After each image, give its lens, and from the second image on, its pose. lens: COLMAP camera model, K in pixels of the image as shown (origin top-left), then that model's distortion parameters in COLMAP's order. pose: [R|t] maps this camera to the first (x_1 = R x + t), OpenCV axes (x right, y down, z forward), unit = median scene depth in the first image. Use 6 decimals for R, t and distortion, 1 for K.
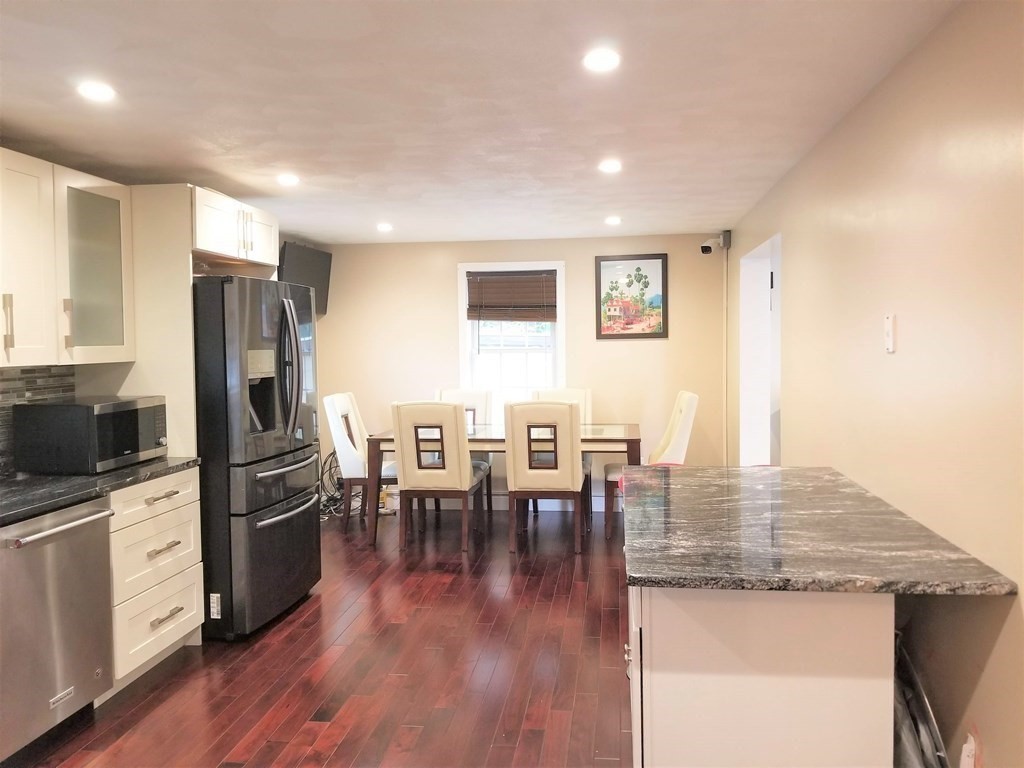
lens RADIAL K [[801.6, 0, 522.8], [0, 801.6, 372.8], [0, 0, 1]] dist [0.108115, -0.194439]
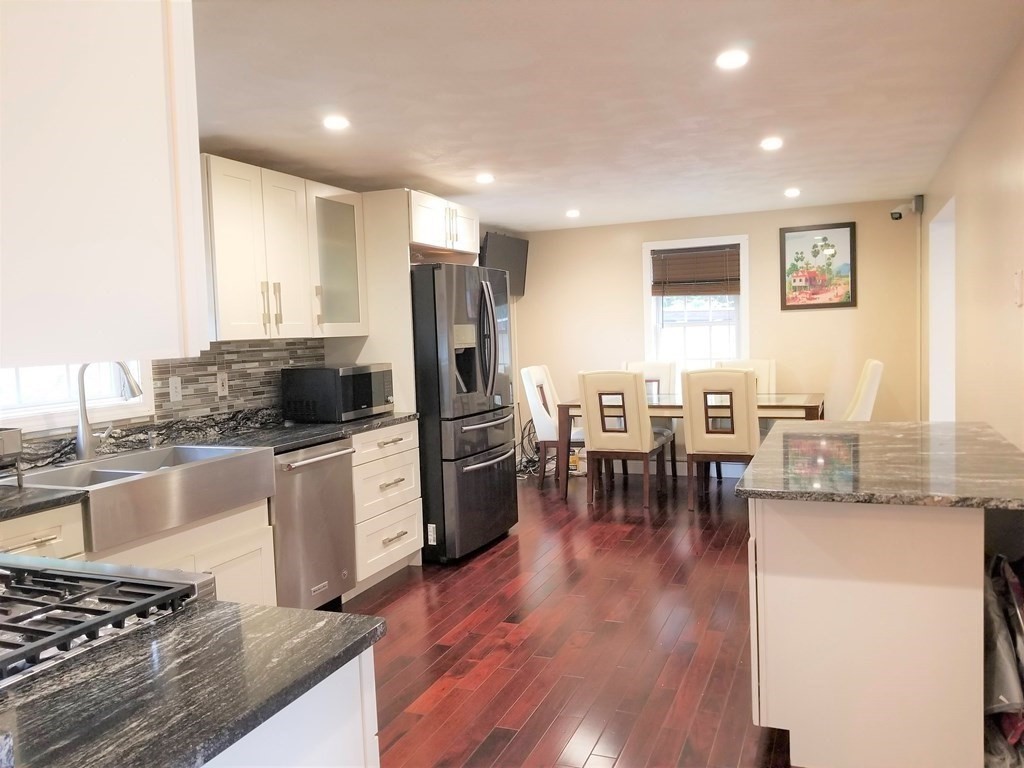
lens RADIAL K [[801.6, 0, 522.8], [0, 801.6, 372.8], [0, 0, 1]] dist [0.108115, -0.194439]
pose [[0.967364, -0.007962, -0.253267, 0.059459], [0.013507, 0.999705, 0.020163, 0.020351], [0.253032, -0.022926, 0.967186, -0.124400]]
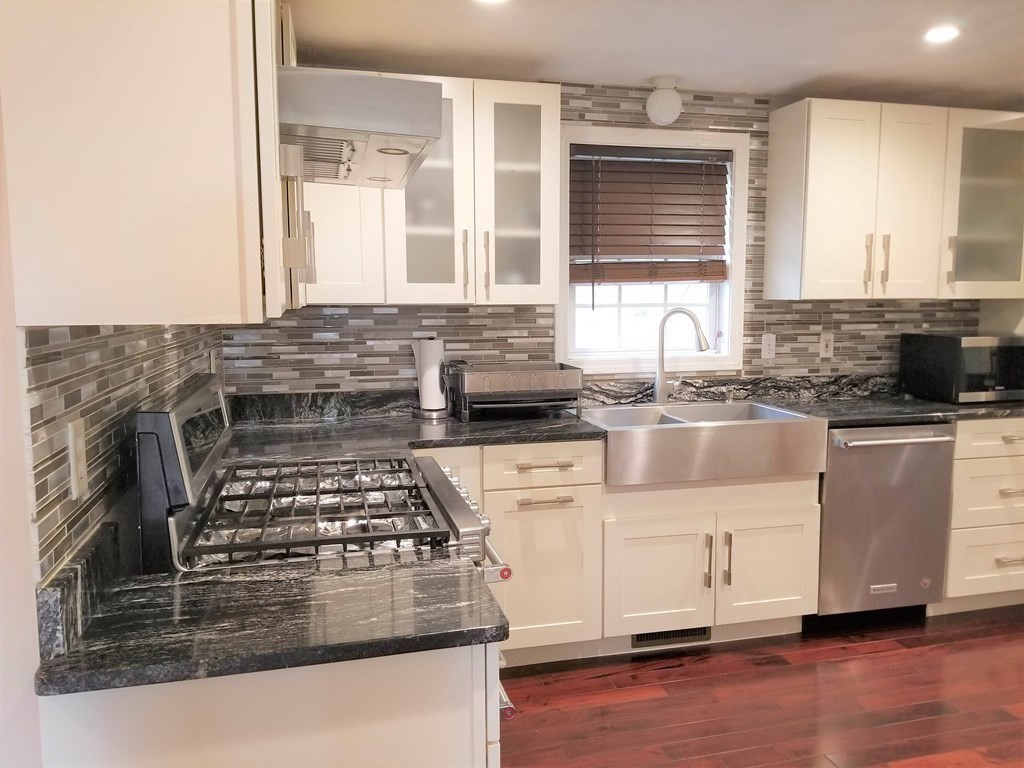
lens RADIAL K [[791.7, 0, 512.0], [0, 791.7, 384.0], [0, 0, 1]] dist [0.088394, -0.194869]
pose [[0.357240, 0.114457, -0.926973, 0.180719], [-0.037190, 0.993419, 0.108329, 0.007597], [0.933272, -0.004226, 0.359146, 0.075308]]
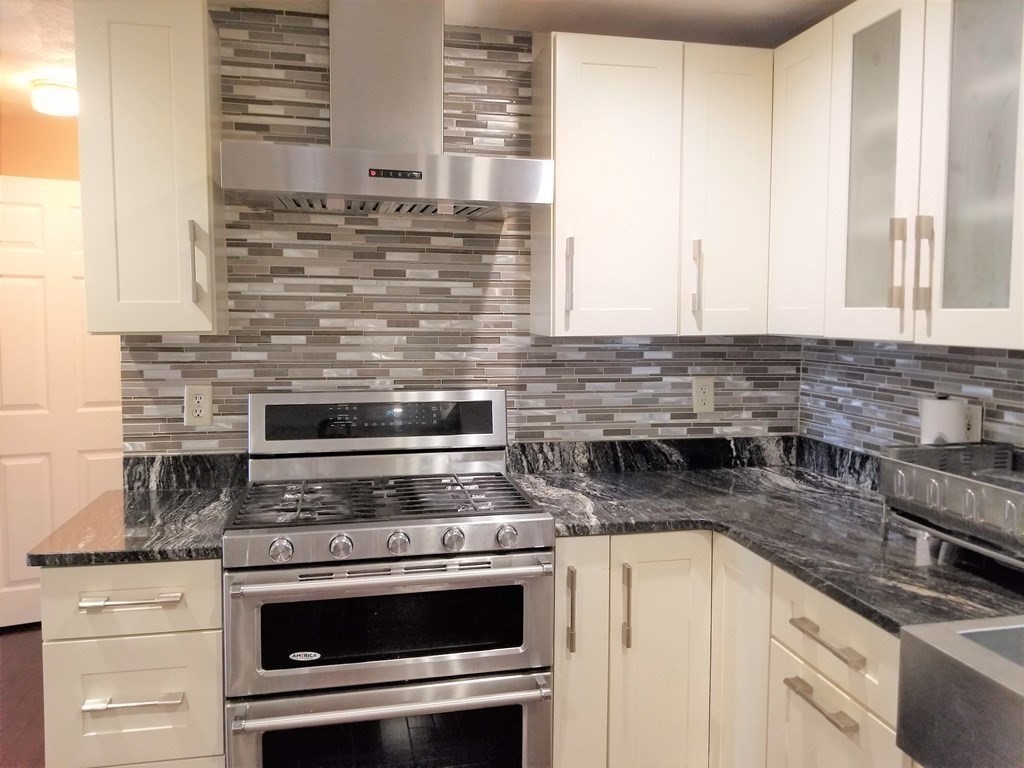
lens RADIAL K [[801.6, 0, 522.8], [0, 801.6, 372.8], [0, 0, 1]] dist [0.108115, -0.194439]
pose [[-0.941116, 0.032713, -0.336497, -0.178379], [-0.006046, 0.993520, 0.113496, -0.017788], [0.338029, 0.108847, -0.934820, 0.653859]]
